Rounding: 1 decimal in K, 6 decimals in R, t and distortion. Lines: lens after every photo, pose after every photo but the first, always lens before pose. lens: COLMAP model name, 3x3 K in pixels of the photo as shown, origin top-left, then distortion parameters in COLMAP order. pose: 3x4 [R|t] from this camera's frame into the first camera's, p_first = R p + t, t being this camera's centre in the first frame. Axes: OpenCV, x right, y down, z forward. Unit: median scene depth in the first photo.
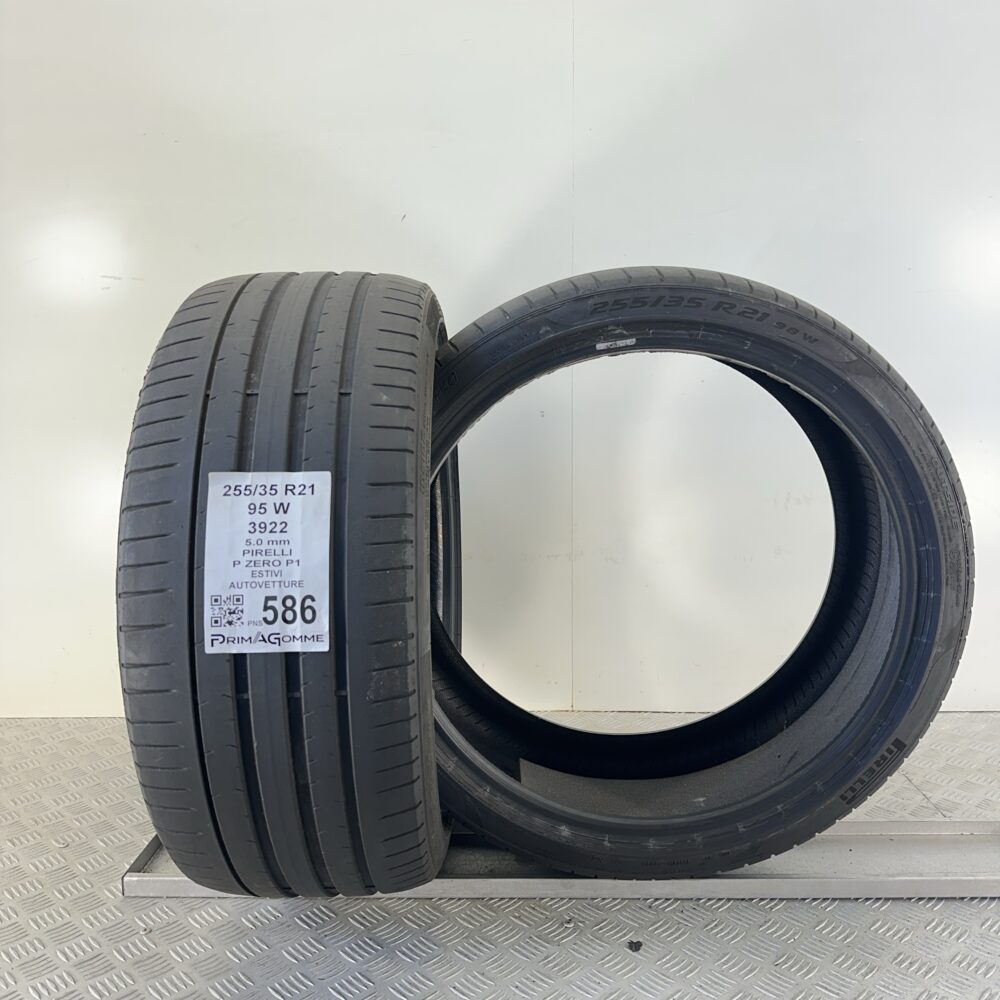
lens RADIAL K [[822.6, 0, 505.2], [0, 822.6, 501.8], [0, 0, 1]] dist [0.007266, -0.030969]
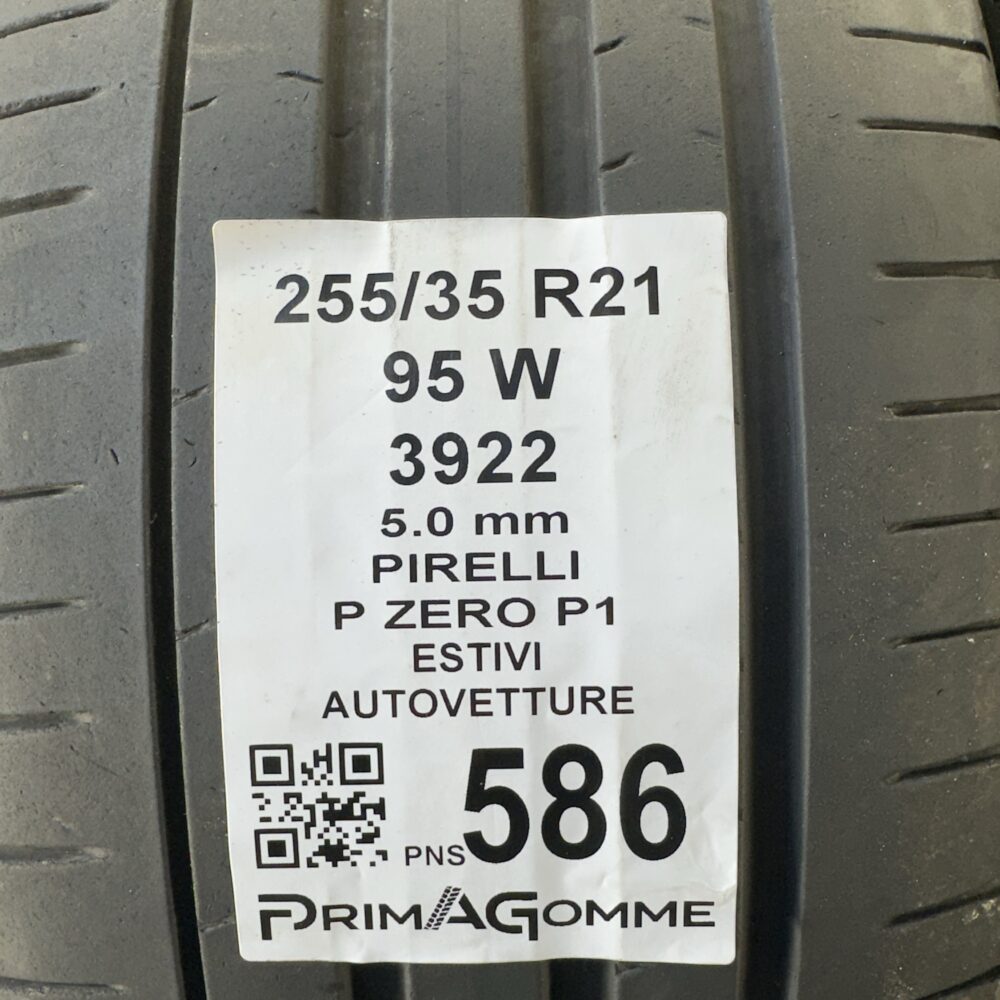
lens RADIAL K [[822.6, 0, 495.5], [0, 822.6, 496.0], [0, 0, 1]] dist [0.007266, -0.030969]
pose [[0.997989, 0.003155, -0.063314, -0.262934], [0.007645, 0.985481, 0.169611, 0.002478], [0.062930, -0.169754, 0.983475, 0.757749]]
